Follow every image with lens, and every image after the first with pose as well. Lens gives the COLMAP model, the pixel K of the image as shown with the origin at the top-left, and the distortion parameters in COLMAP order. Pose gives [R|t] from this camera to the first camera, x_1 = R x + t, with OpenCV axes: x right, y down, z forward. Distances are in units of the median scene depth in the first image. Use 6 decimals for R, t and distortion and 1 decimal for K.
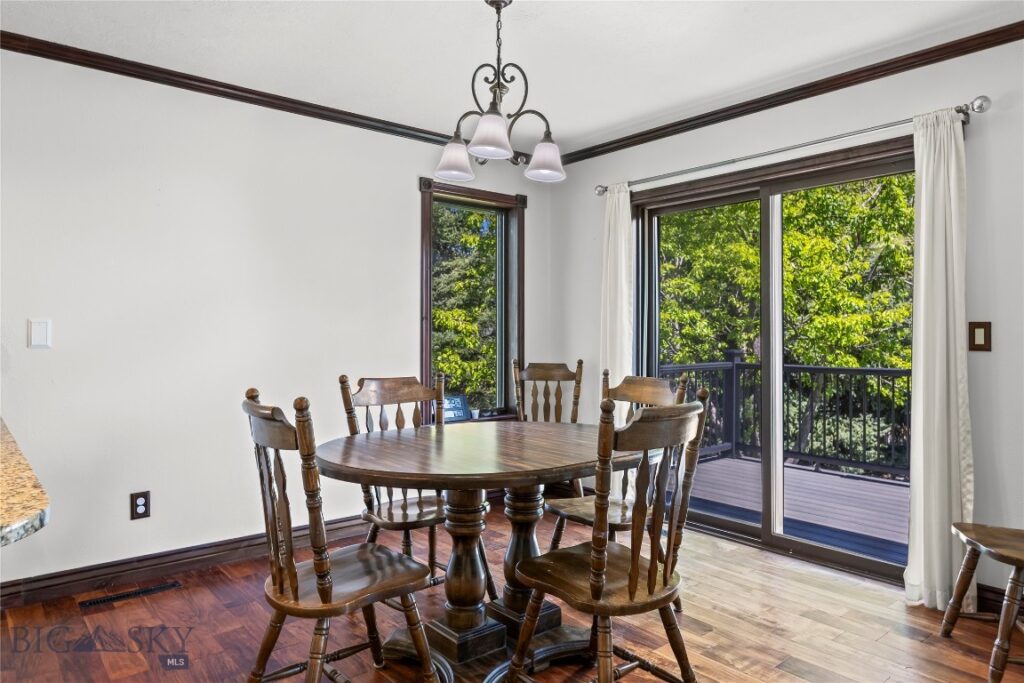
lens RADIAL K [[662.8, 0, 520.5], [0, 662.8, 321.9], [0, 0, 1]] dist [0.000005, -0.000591]
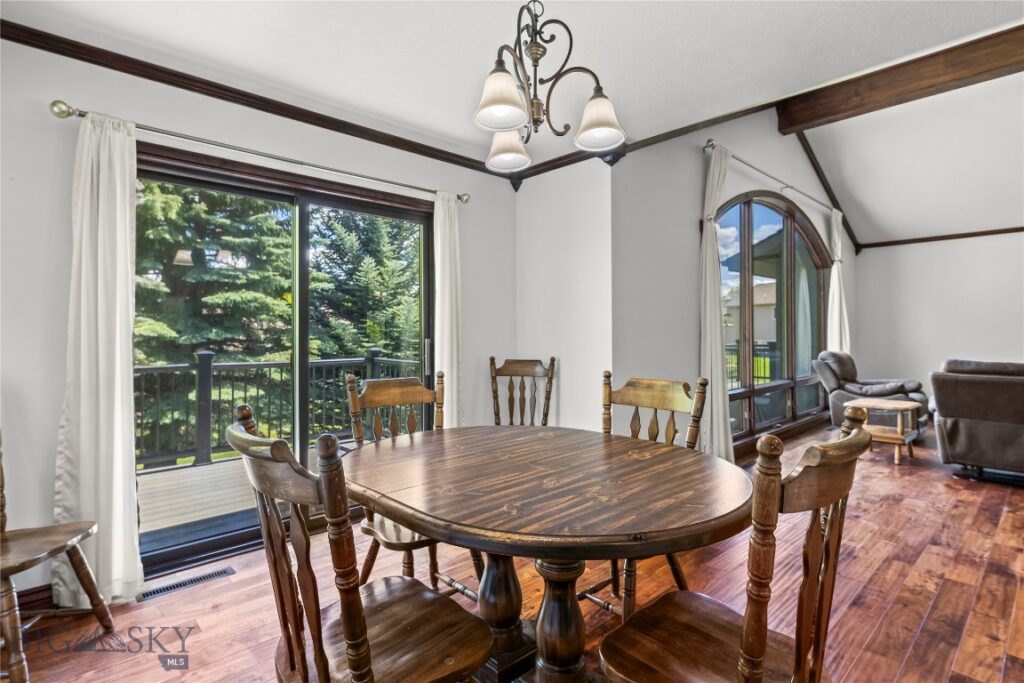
lens RADIAL K [[504.7, 0, 503.9], [0, 504.7, 336.9], [0, 0, 1]] dist [0.000210, -0.001752]
pose [[-0.033707, -0.008375, 0.999397, -0.526388], [-0.014064, 0.999870, 0.007905, 0.013279], [-0.999333, -0.013790, -0.033820, 0.820577]]
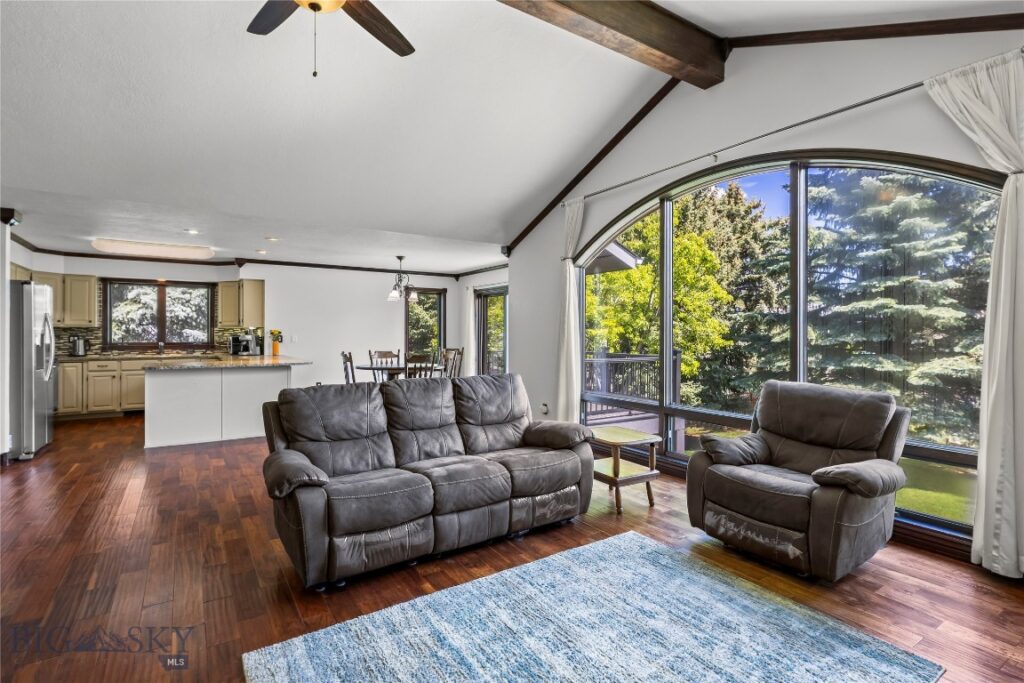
lens RADIAL K [[504.7, 0, 514.4], [0, 504.7, 333.0], [0, 0, 1]] dist [0.000210, -0.001752]
pose [[0.992311, 0.001465, -0.123764, 0.824341], [0.000743, 0.999841, 0.017792, -0.061007], [0.123771, -0.017747, 0.992152, -1.587224]]
